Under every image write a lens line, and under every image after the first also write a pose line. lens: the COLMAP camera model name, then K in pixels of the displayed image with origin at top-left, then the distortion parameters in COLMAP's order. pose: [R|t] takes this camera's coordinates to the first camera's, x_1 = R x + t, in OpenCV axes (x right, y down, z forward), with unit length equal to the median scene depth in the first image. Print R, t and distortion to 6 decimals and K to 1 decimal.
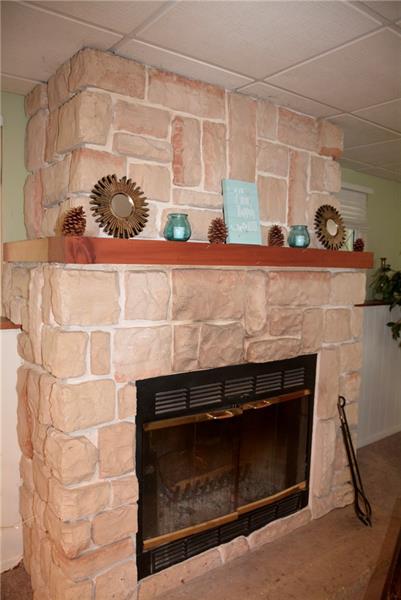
lens RADIAL K [[474.2, 0, 200.5], [0, 474.2, 300.0], [0, 0, 1]] dist [-0.164760, 0.140643]
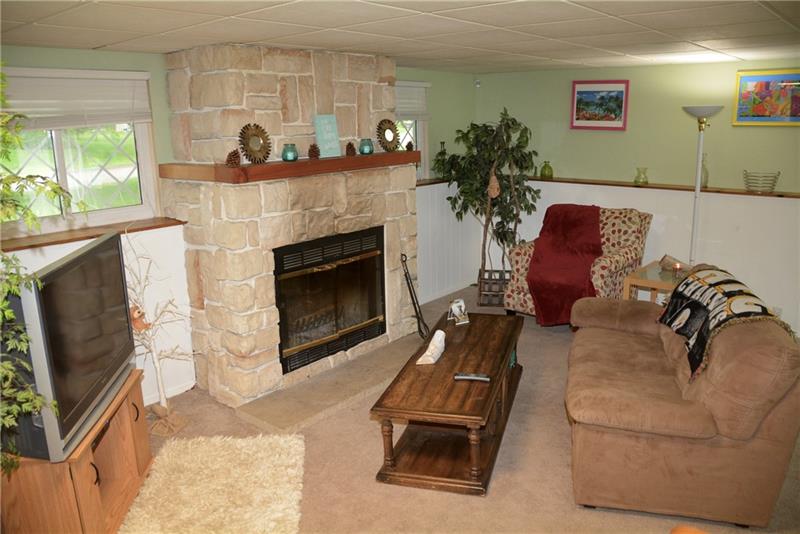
lens RADIAL K [[632.2, 0, 405.6], [0, 632.2, 276.6], [0, 0, 1]] dist [-0.164760, 0.140643]
pose [[0.969876, -0.093733, 0.224844, -0.166878], [0.053324, 0.982313, 0.179495, -0.091541], [-0.237691, -0.162099, 0.957720, -1.091518]]
